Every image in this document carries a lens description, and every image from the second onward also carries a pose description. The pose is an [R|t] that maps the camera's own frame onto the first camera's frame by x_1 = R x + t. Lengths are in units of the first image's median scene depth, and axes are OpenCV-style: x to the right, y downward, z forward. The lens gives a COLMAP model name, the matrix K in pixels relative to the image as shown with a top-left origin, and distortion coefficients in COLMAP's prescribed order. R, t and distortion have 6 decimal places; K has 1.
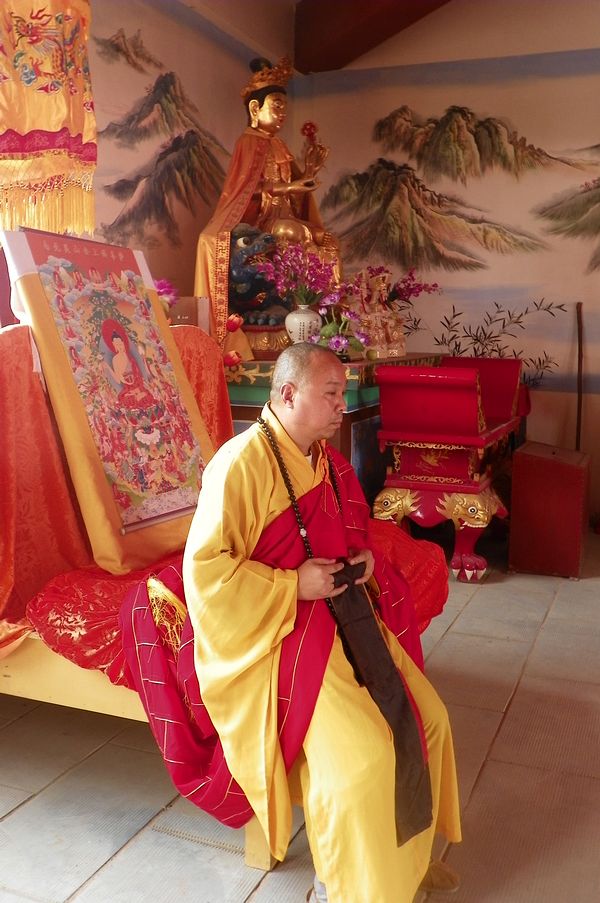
lens RADIAL K [[935.1, 0, 299.9], [0, 935.1, 454.4], [0, 0, 1]] dist [-0.005677, 0.000000]
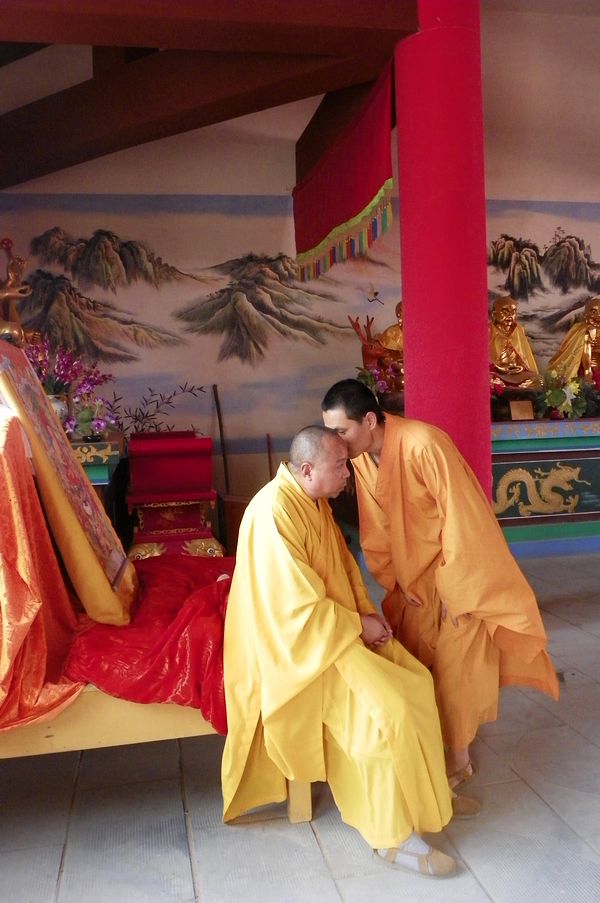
lens RADIAL K [[831.5, 0, 299.7], [0, 831.5, 448.9], [0, 0, 1]] dist [-0.043232, 0.000000]
pose [[0.822790, -0.084082, 0.562092, -0.248781], [0.135126, 0.989578, -0.049768, -0.002762], [-0.552049, 0.116901, 0.825576, 0.003636]]
